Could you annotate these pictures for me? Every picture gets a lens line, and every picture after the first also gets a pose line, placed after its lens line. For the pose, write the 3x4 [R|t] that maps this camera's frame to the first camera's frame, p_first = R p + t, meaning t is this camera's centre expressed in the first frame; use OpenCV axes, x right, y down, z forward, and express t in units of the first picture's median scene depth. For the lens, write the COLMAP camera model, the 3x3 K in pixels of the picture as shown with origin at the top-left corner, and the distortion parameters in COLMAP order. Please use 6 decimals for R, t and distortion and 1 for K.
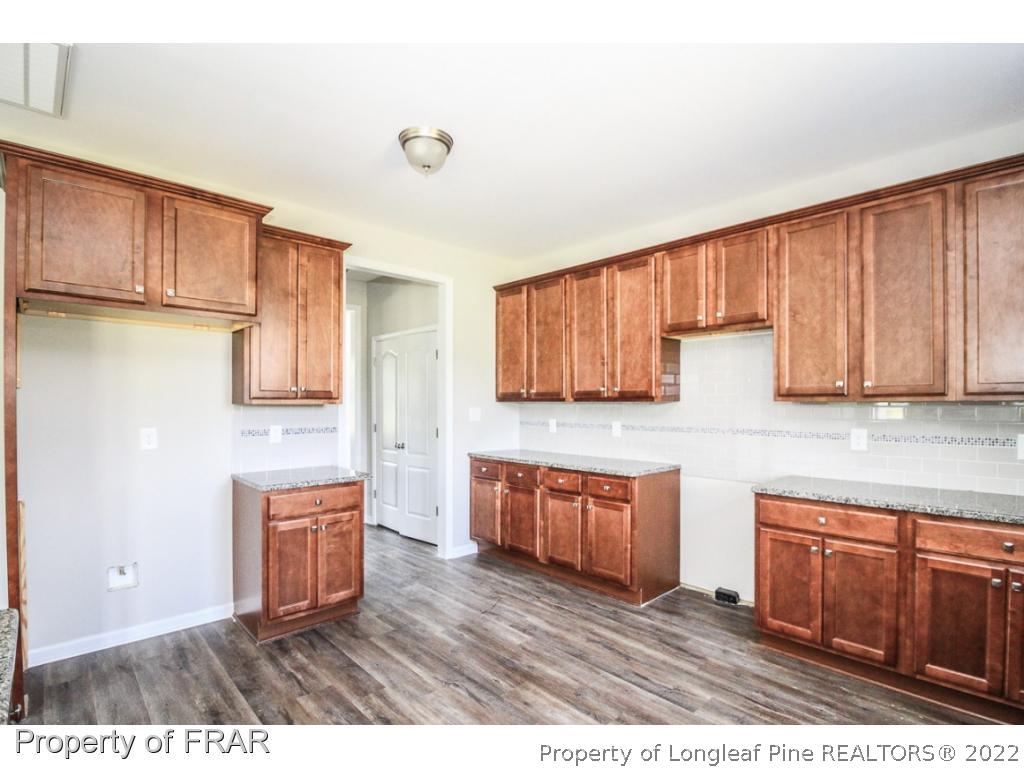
lens RADIAL K [[478.1, 0, 567.7], [0, 478.1, 401.9], [0, 0, 1]] dist [-0.023337, -0.001542]
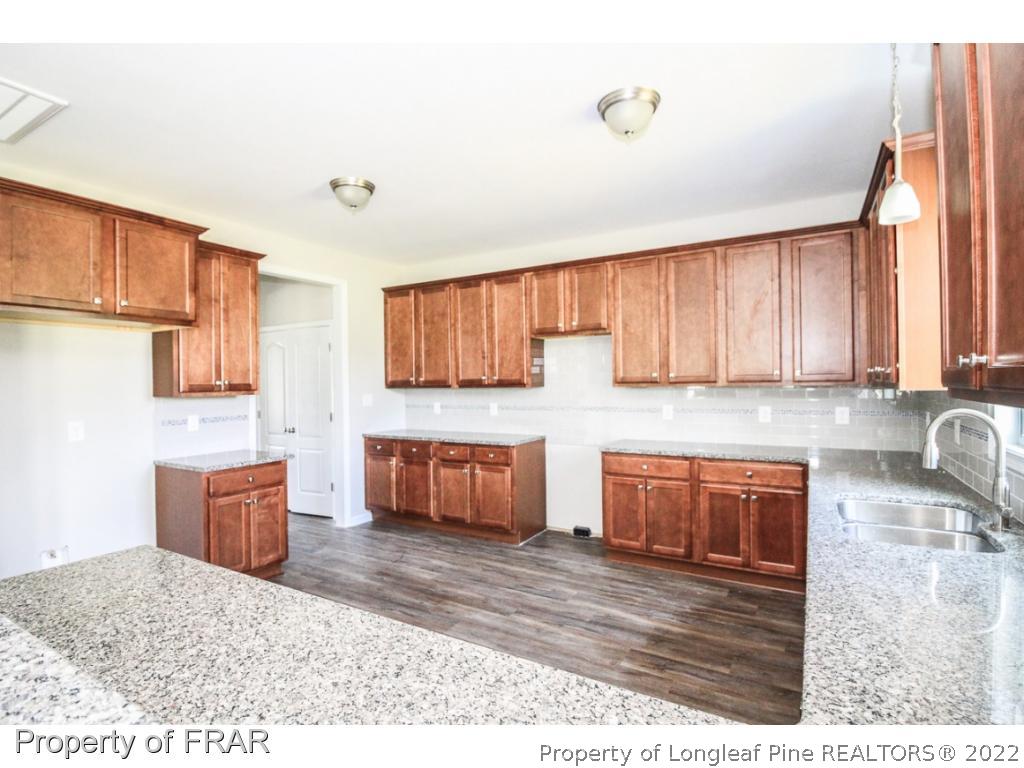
lens RADIAL K [[488.9, 0, 516.3], [0, 488.9, 381.1], [0, 0, 1]] dist [-0.021518, -0.000569]
pose [[0.975646, -0.017257, 0.218672, -0.148856], [0.016492, 0.999850, 0.005326, -0.028184], [-0.218731, -0.001590, 0.975784, -0.322477]]
